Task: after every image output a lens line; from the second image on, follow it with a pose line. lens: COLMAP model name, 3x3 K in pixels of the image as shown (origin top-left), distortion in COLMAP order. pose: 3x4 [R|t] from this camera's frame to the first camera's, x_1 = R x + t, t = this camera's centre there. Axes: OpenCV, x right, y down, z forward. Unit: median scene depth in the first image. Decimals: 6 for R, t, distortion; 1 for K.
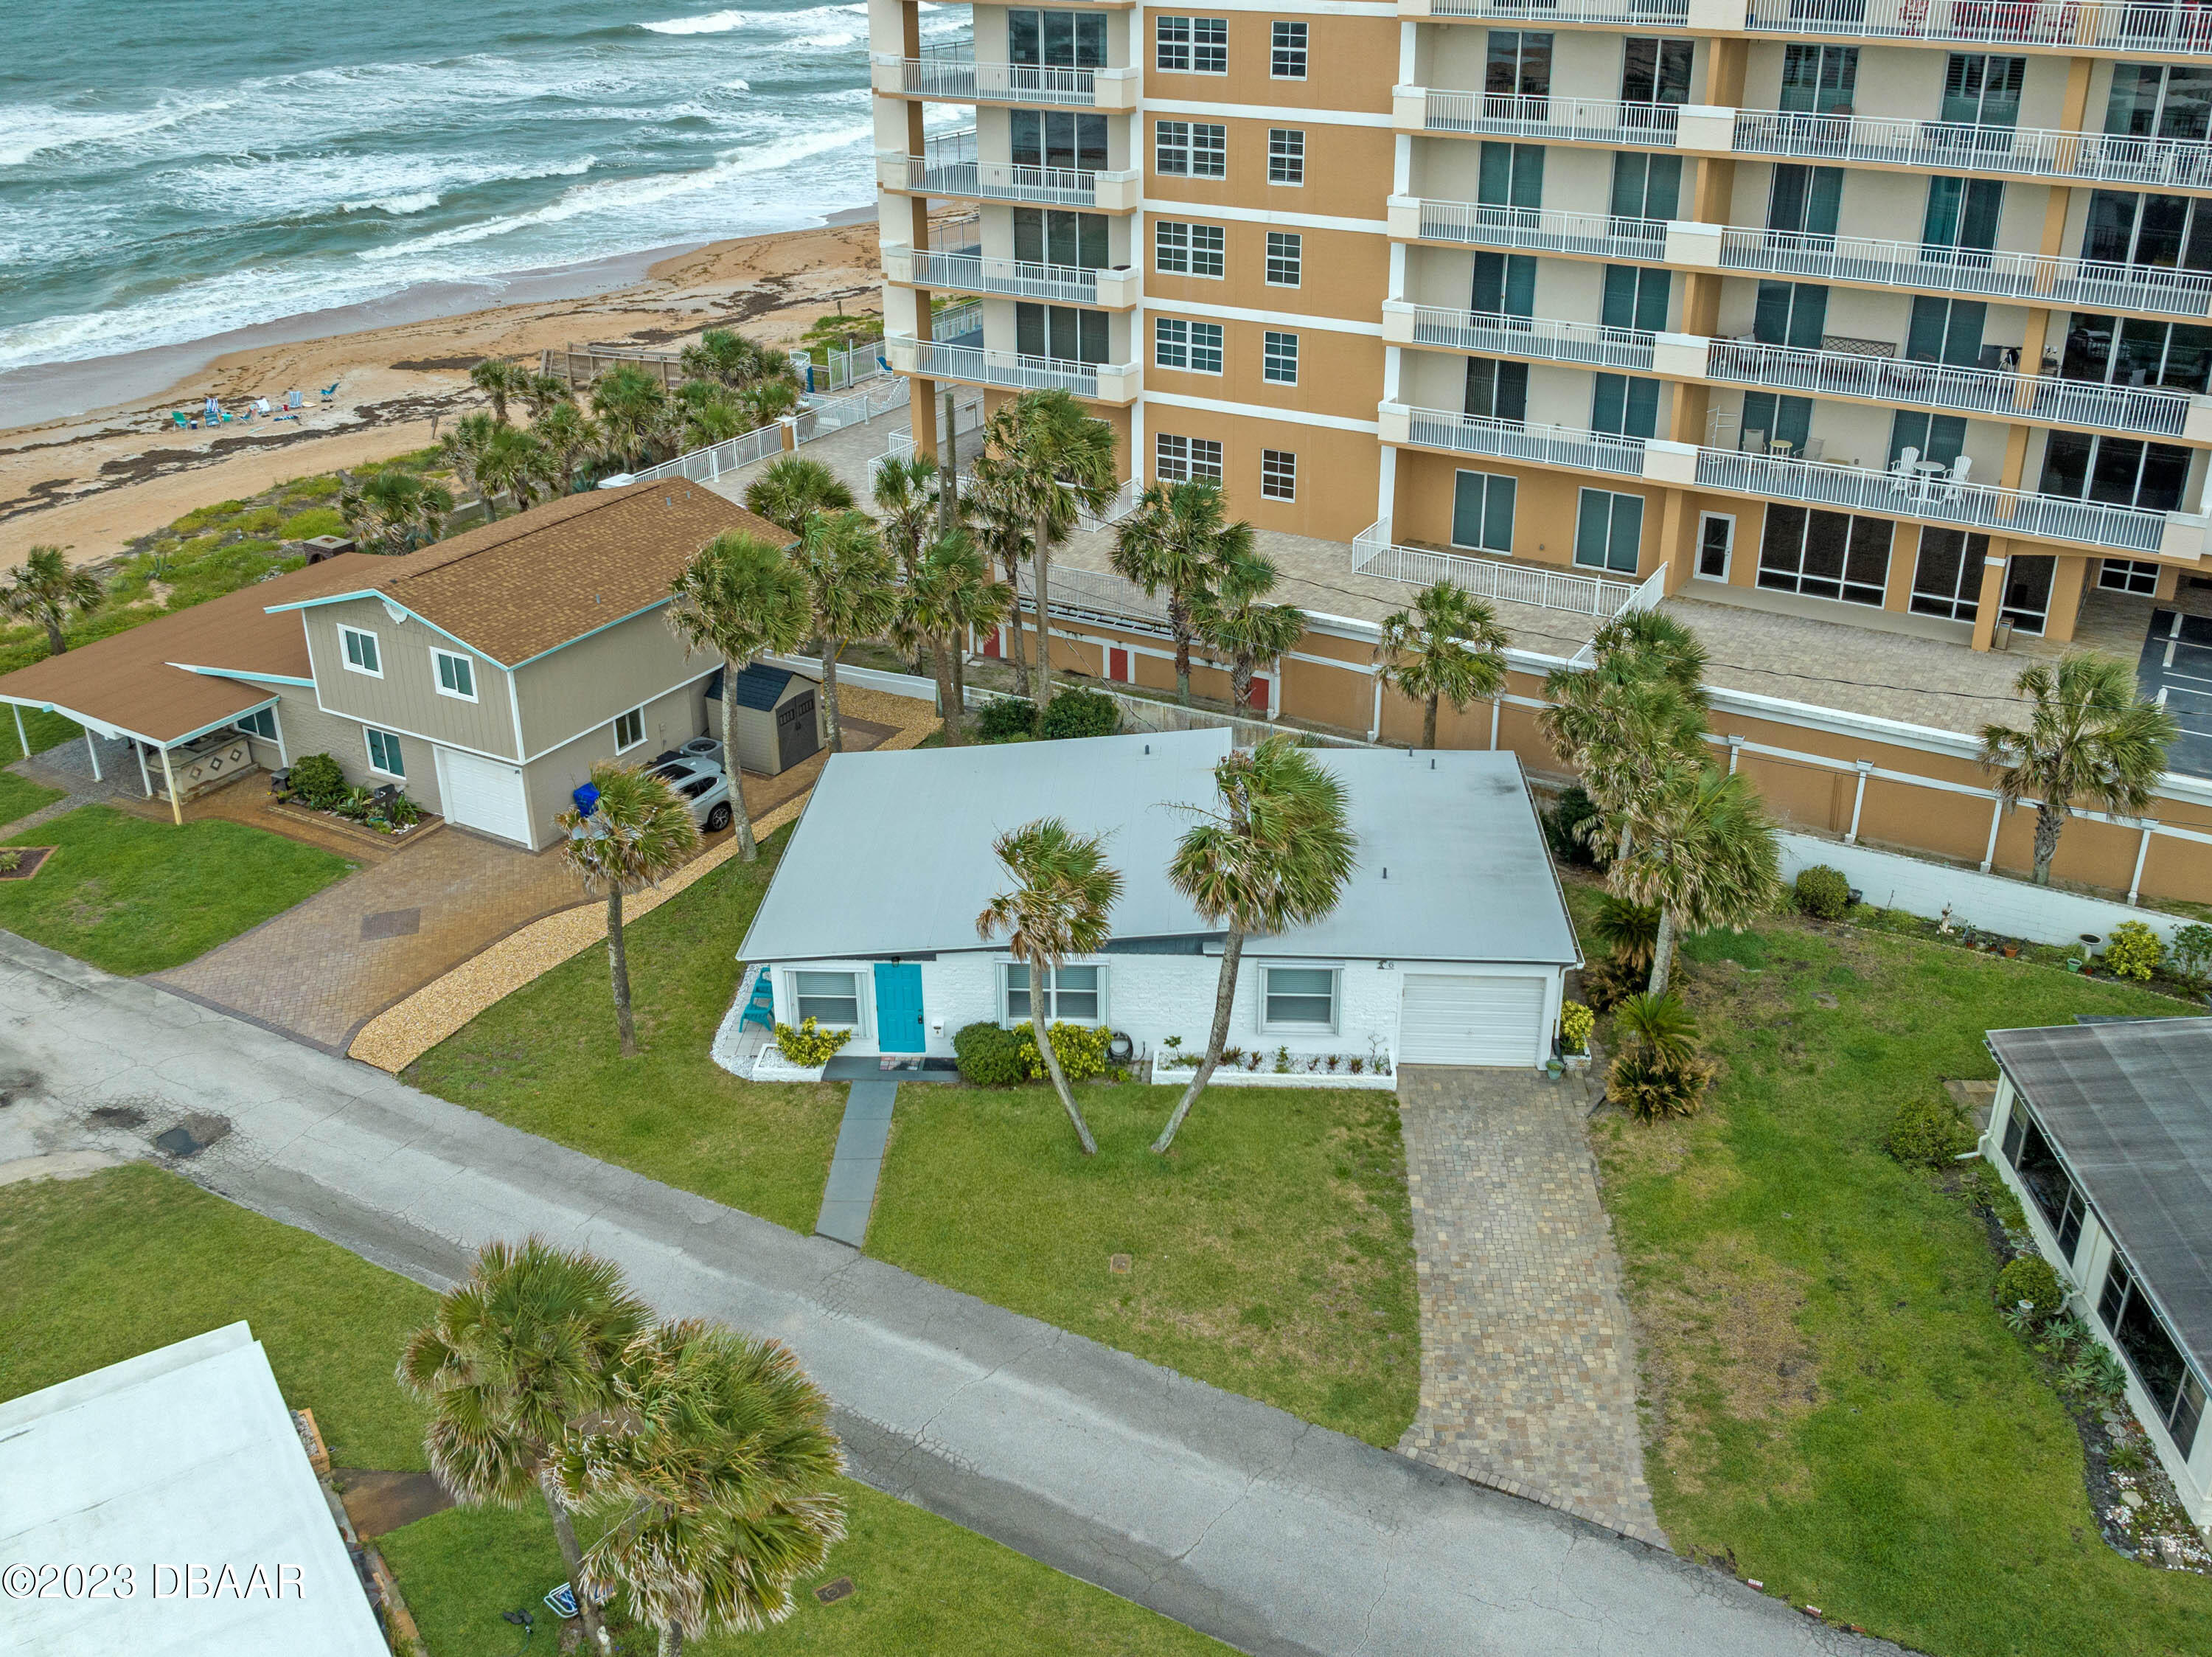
lens RADIAL K [[2004.2, 0, 1158.7], [0, 2004.2, 755.7], [0, 0, 1]] dist [-0.033400, -0.015057]
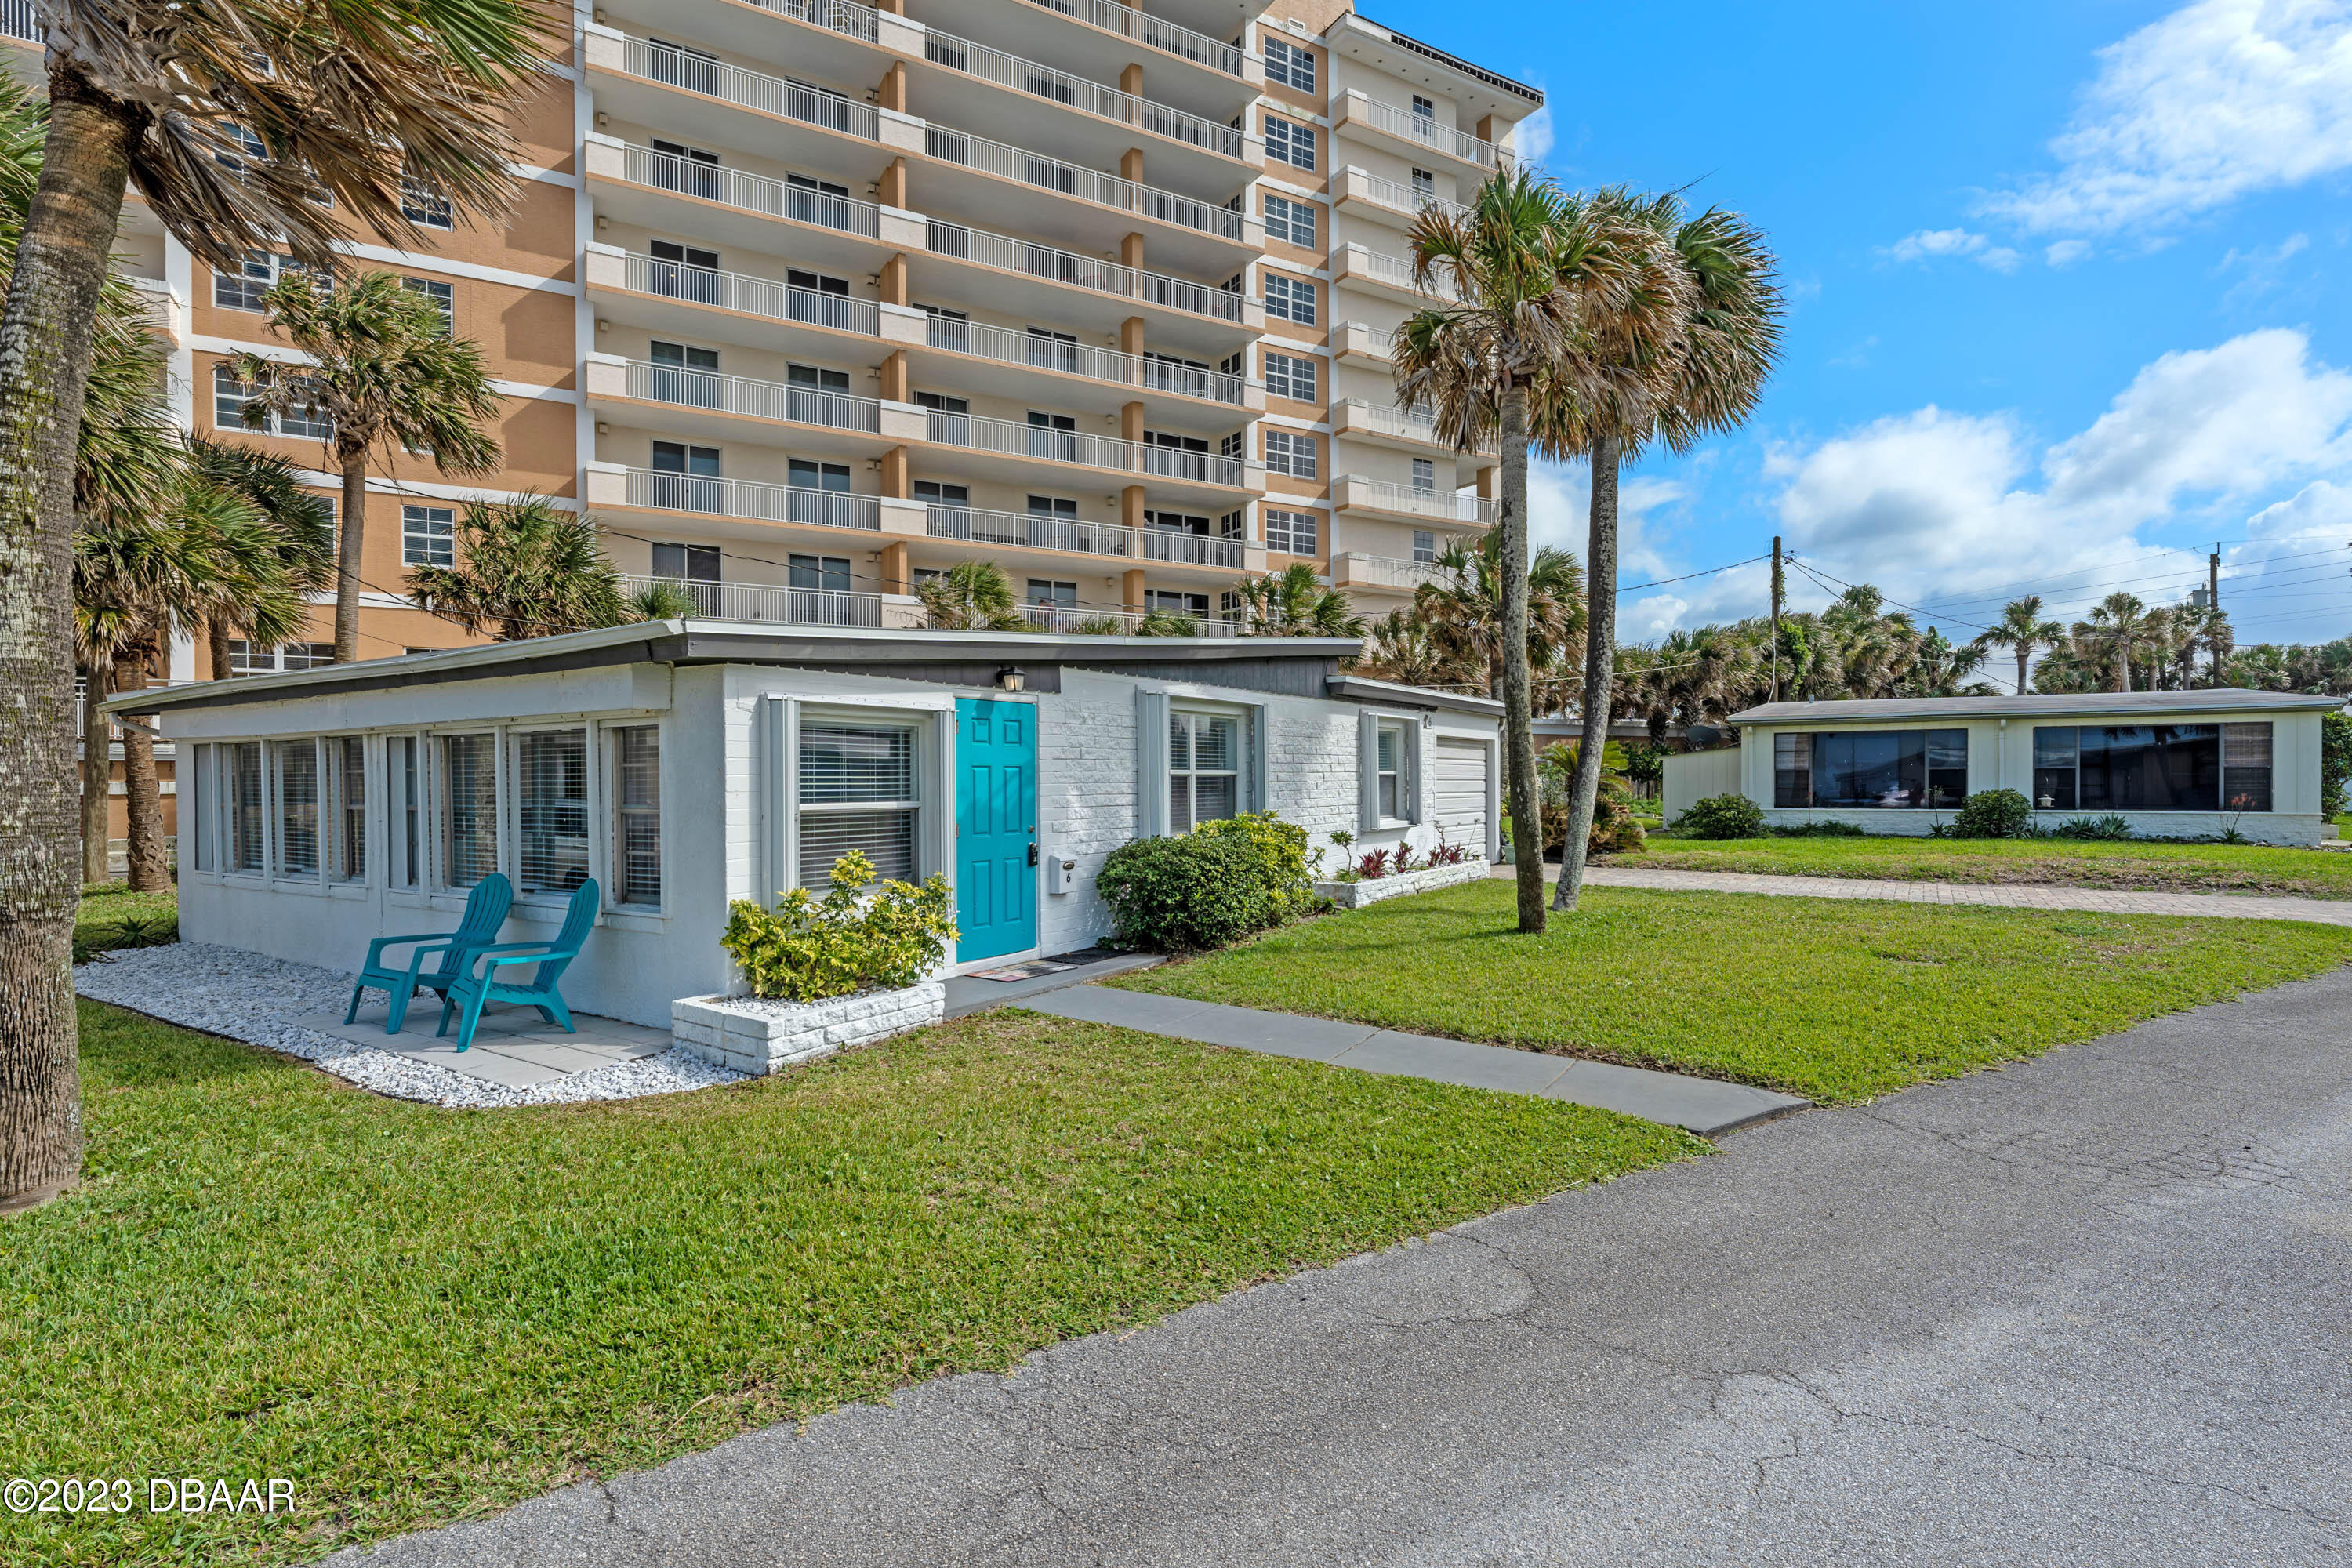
lens RADIAL K [[1147.3, 0, 1182.0], [0, 1147.3, 792.0], [0, 0, 1]] dist [0.013321, -0.026262]
pose [[0.509470, -0.014638, 0.860364, -0.244224], [0.363540, 0.909902, -0.199791, 0.141797], [-0.779922, 0.414565, 0.468889, 0.678529]]
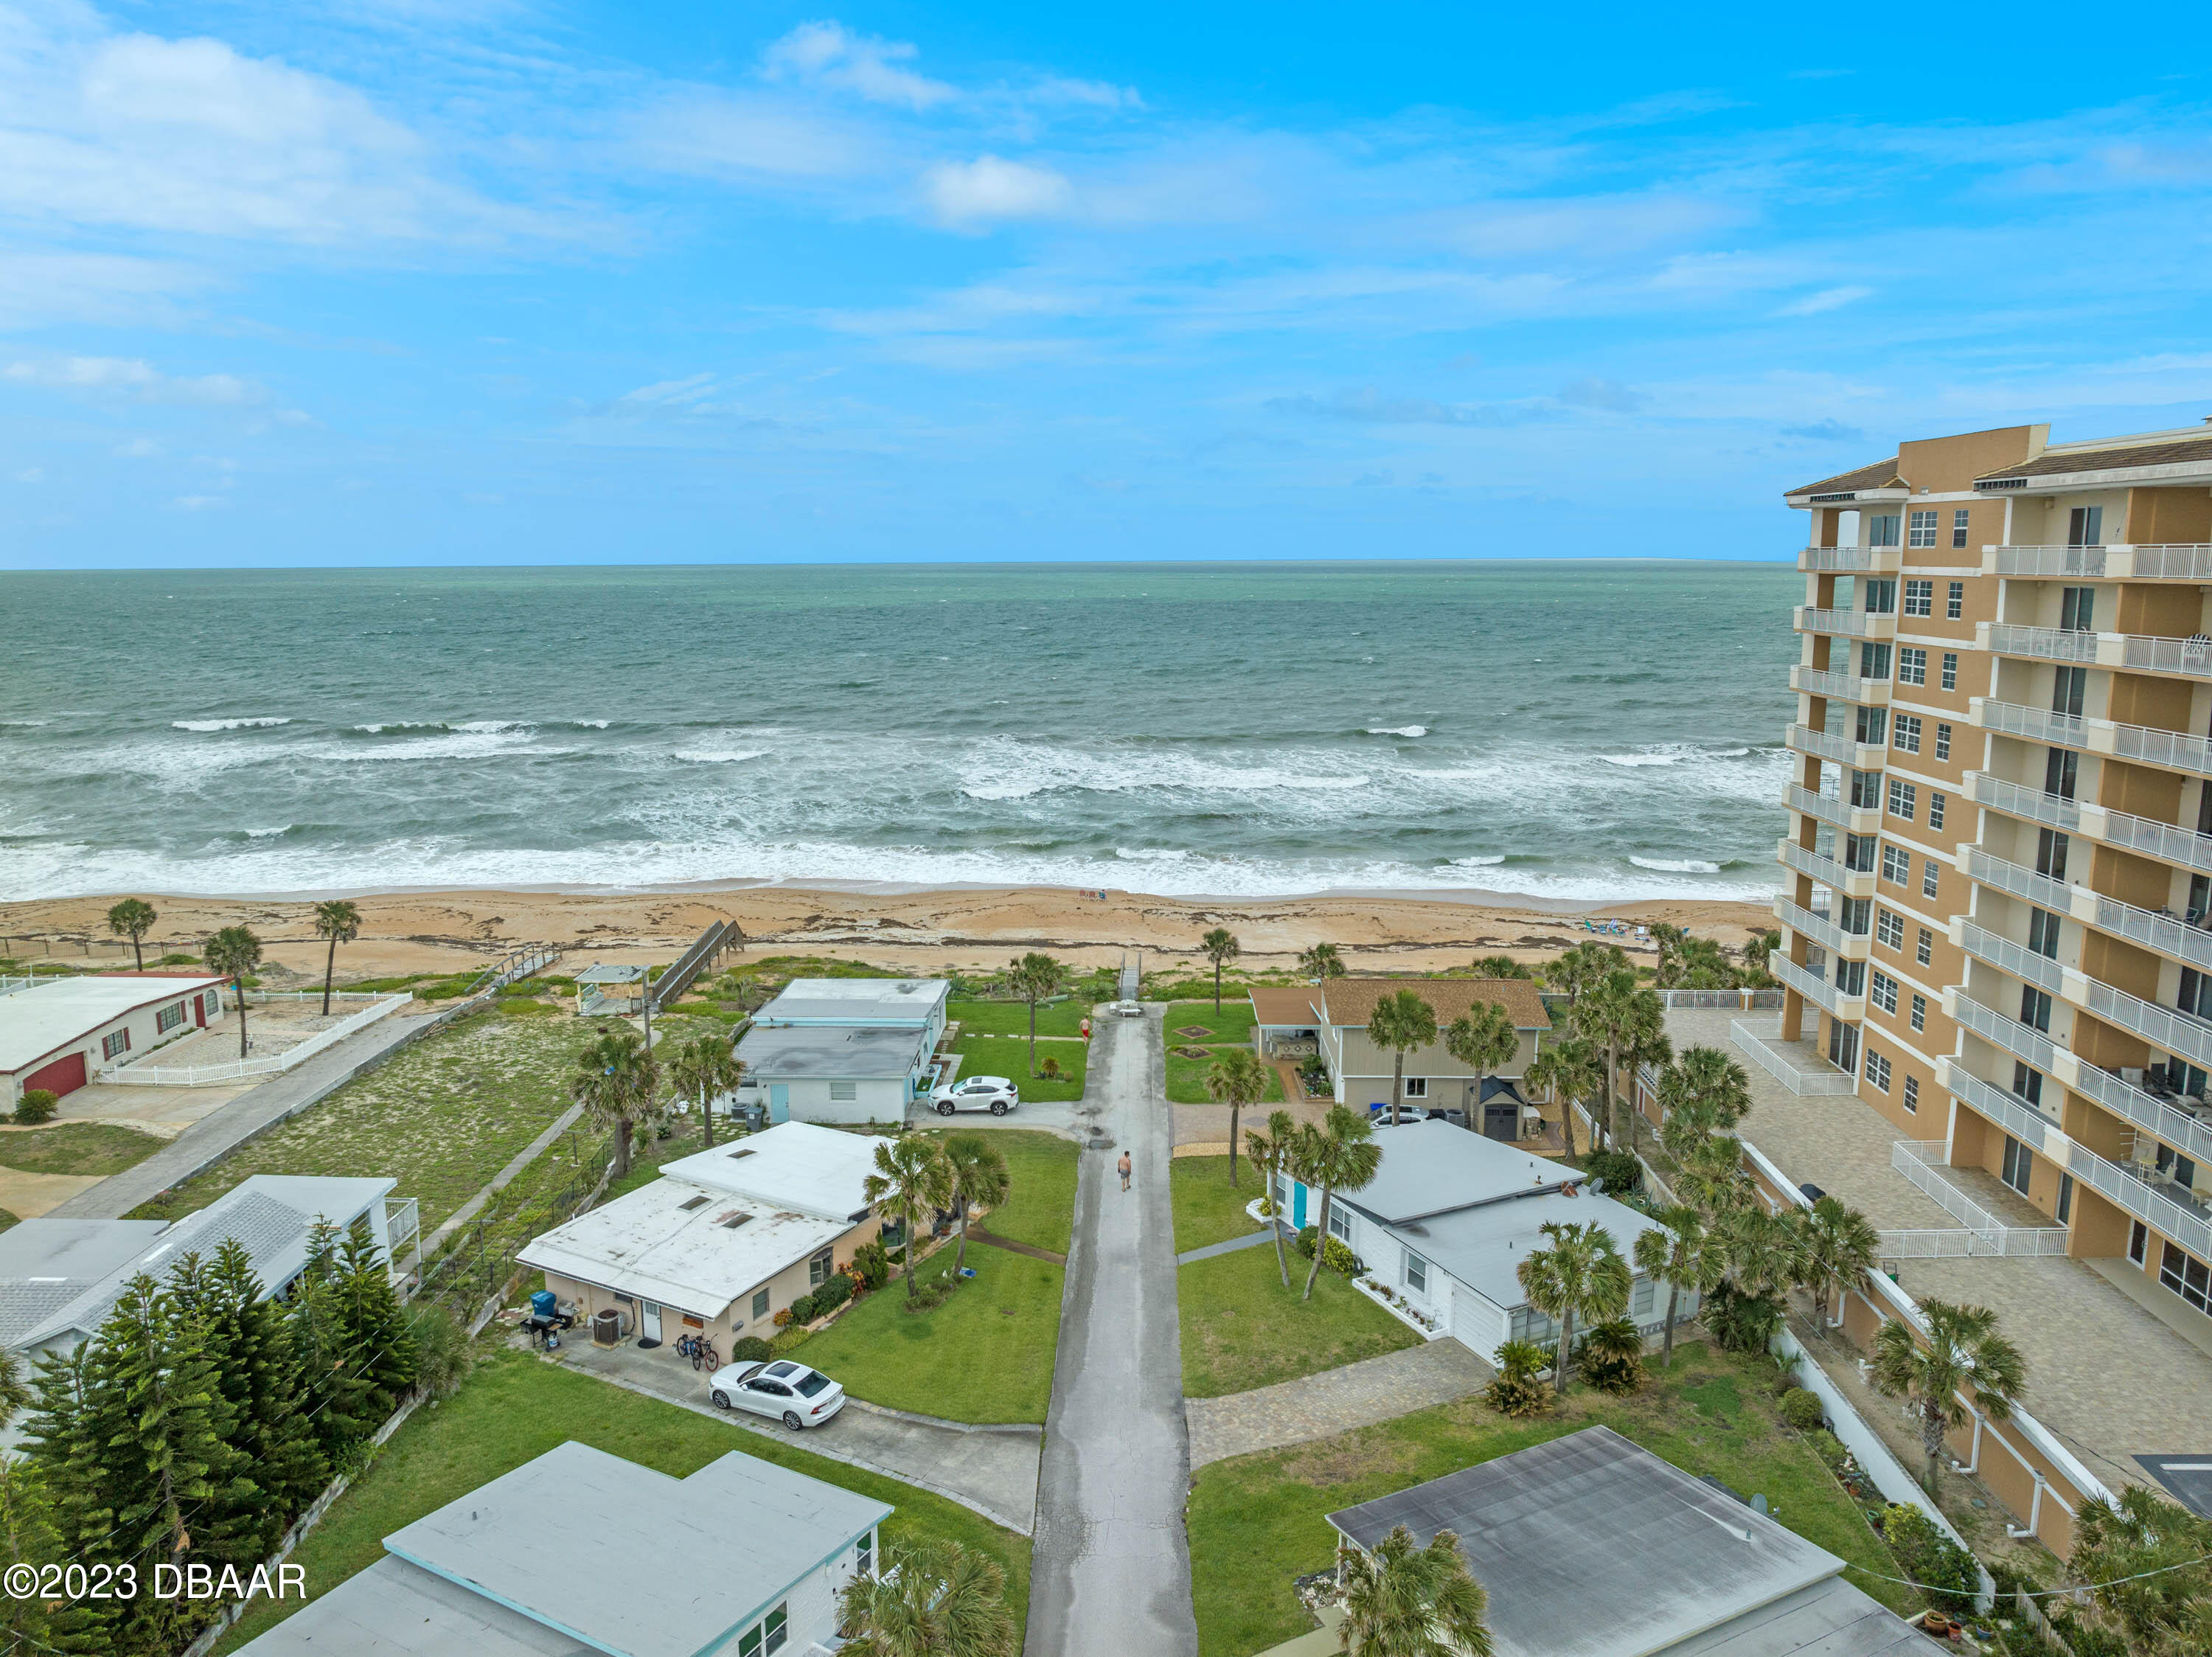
lens RADIAL K [[1555.2, 0, 1093.9], [0, 1555.2, 826.5], [0, 0, 1]] dist [-0.041269, 0.003078]
pose [[0.460482, 0.149644, -0.874965, 0.888501], [-0.364720, 0.930540, -0.032798, -0.087312], [0.809281, 0.334220, 0.483075, -0.067276]]
